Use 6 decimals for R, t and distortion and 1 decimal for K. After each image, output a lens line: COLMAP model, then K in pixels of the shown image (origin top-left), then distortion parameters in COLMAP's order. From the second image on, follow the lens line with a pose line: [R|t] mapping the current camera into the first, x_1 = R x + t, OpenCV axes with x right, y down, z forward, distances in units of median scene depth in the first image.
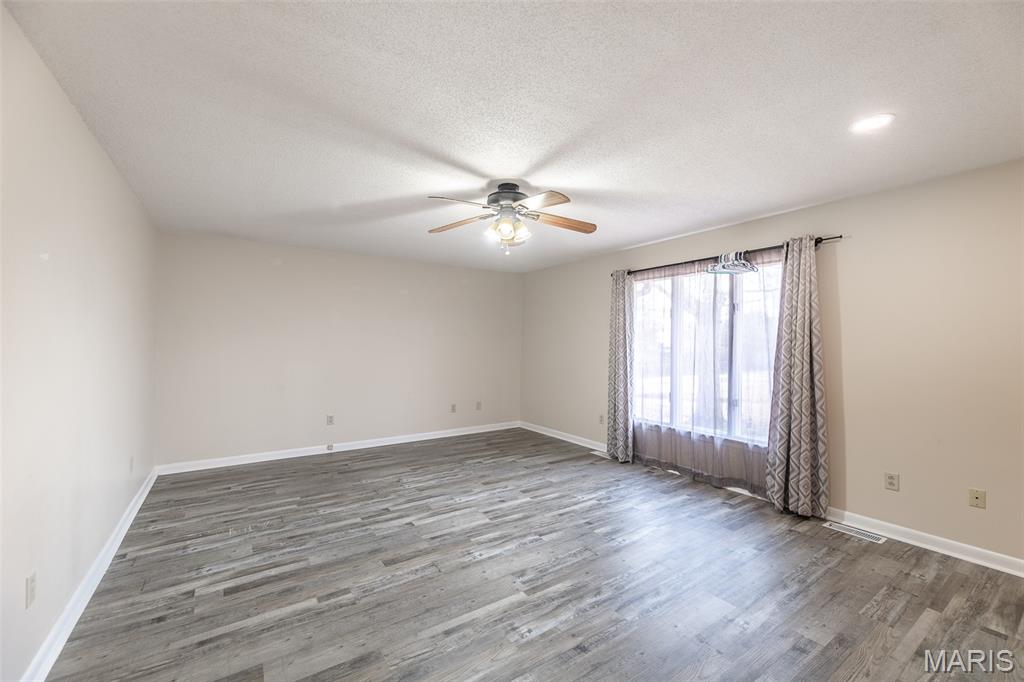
lens RADIAL K [[415.4, 0, 518.6], [0, 415.4, 341.5], [0, 0, 1]] dist [-0.001822, 0.000040]
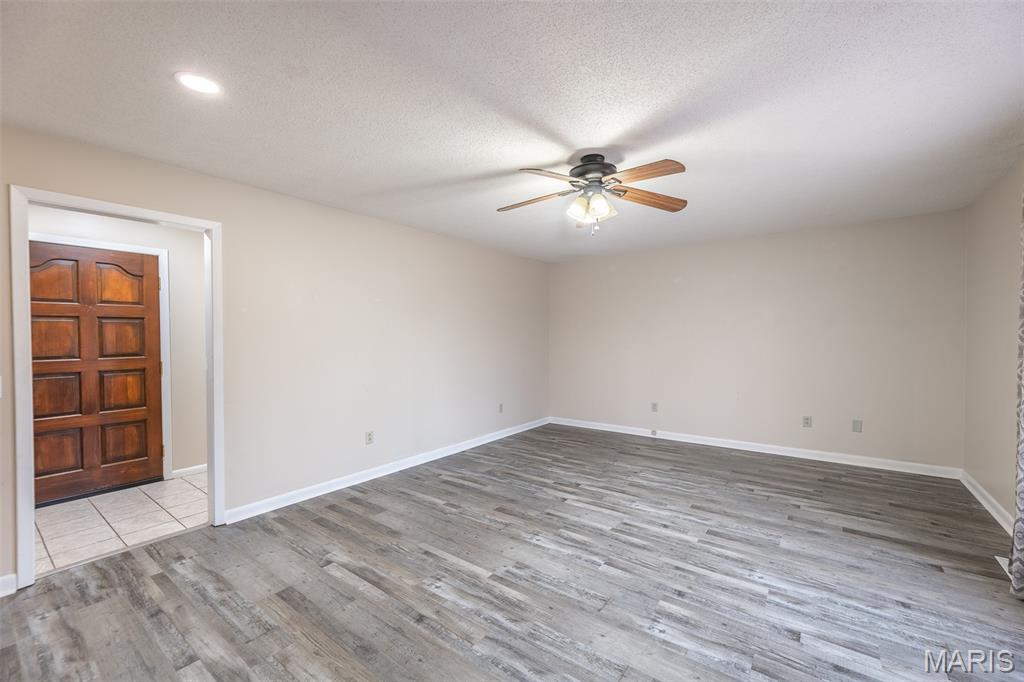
lens RADIAL K [[415.4, 0, 519.3], [0, 415.4, 342.5], [0, 0, 1]] dist [-0.001822, 0.000040]
pose [[0.330624, 0.007075, -0.943736, 0.682288], [0.011366, 0.999870, 0.011478, 0.008397], [0.943694, -0.014521, 0.330501, 0.491215]]
